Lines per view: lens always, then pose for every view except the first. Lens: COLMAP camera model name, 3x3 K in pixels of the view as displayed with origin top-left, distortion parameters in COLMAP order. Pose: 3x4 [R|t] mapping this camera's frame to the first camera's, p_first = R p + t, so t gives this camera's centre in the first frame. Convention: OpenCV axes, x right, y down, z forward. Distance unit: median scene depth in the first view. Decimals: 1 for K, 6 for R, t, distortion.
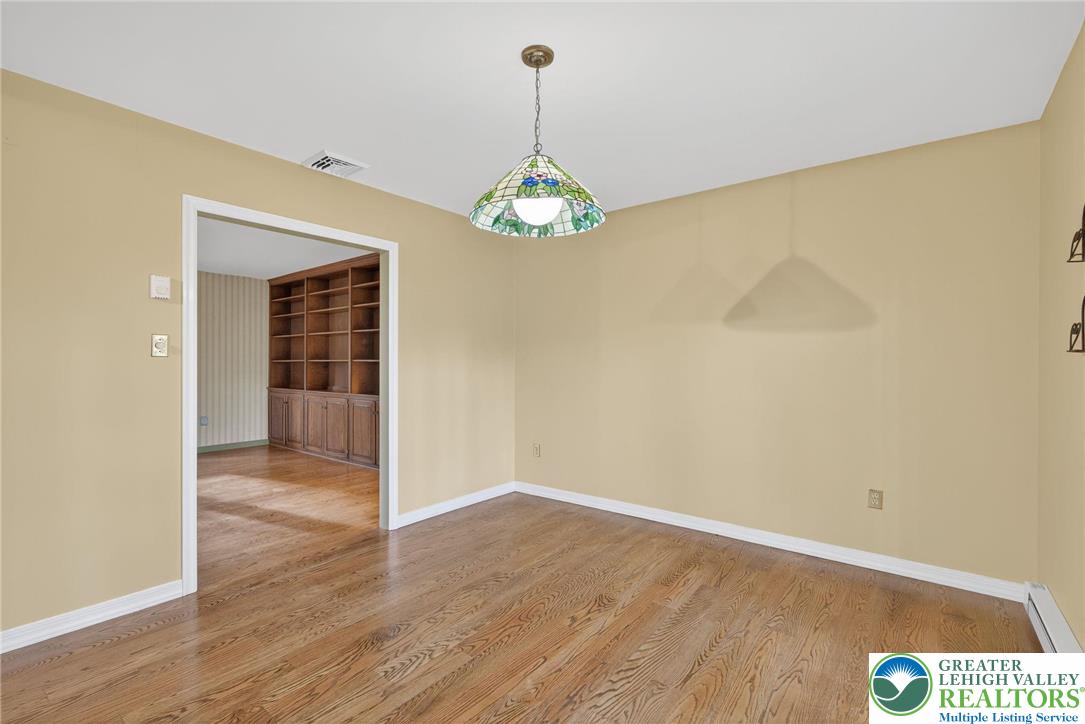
lens RADIAL K [[491.1, 0, 538.5], [0, 491.1, 365.1], [0, 0, 1]] dist [0.003437, 0.000663]
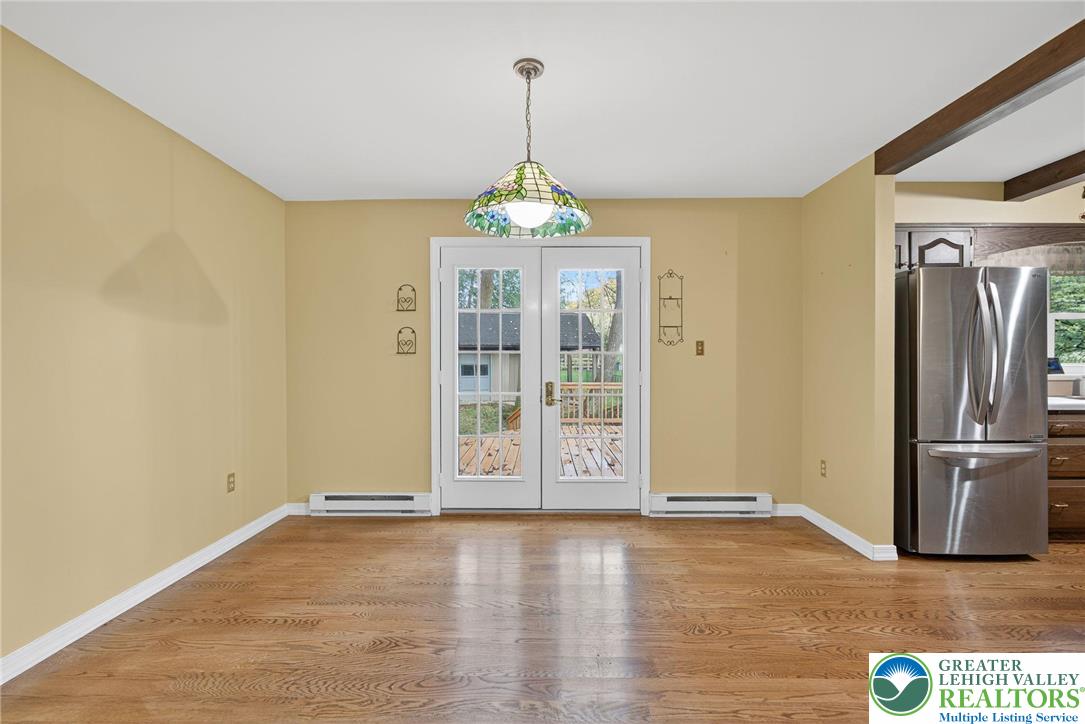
lens RADIAL K [[488.5, 0, 539.9], [0, 488.5, 362.0], [0, 0, 1]] dist [-0.000913, 0.000366]
pose [[-0.610598, -0.005657, 0.791921, -0.736130], [0.004599, 0.999932, 0.010688, -0.004997], [-0.791927, 0.010168, -0.610531, 1.404311]]
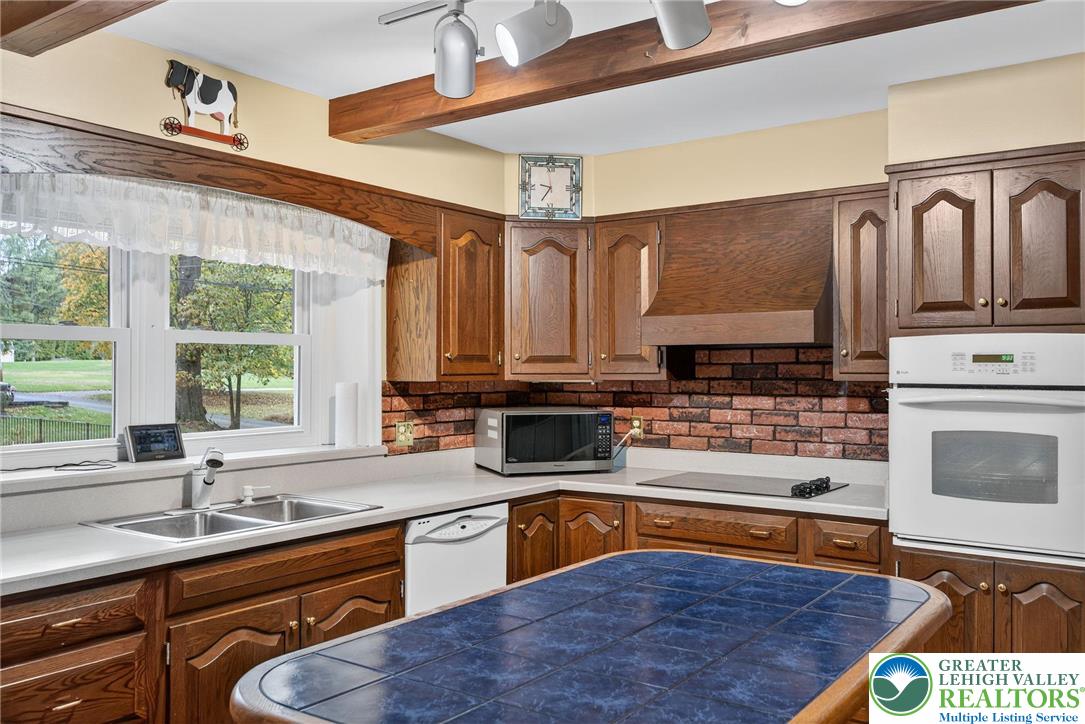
lens RADIAL K [[928.3, 0, 542.5], [0, 928.3, 362.0], [0, 0, 1]] dist [0.018063, 0.011368]
pose [[-0.998636, -0.002382, -0.052158, -1.023913], [-0.002333, 0.999997, -0.001006, -0.097987], [0.052160, -0.000883, -0.998638, 0.483543]]
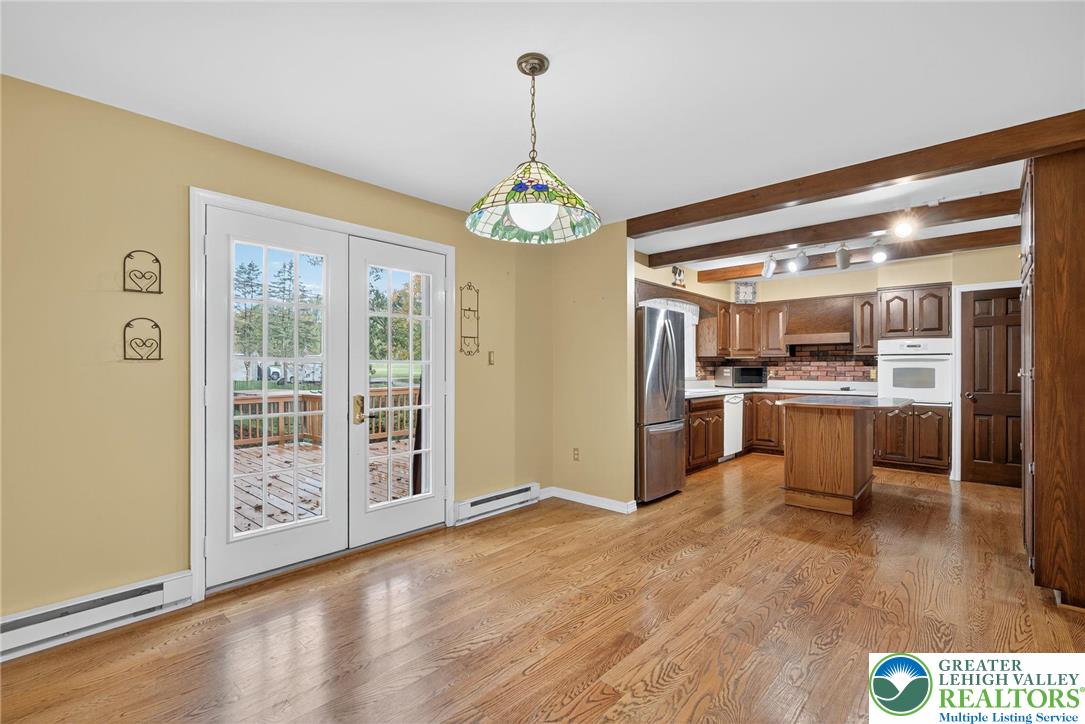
lens RADIAL K [[489.0, 0, 542.4], [0, 489.0, 367.1], [0, 0, 1]] dist [0.001215, 0.000232]
pose [[-0.997318, -0.001991, 0.073165, -0.081837], [-0.001613, 0.999985, 0.005235, -0.009773], [-0.073174, 0.005103, -0.997306, 1.725634]]
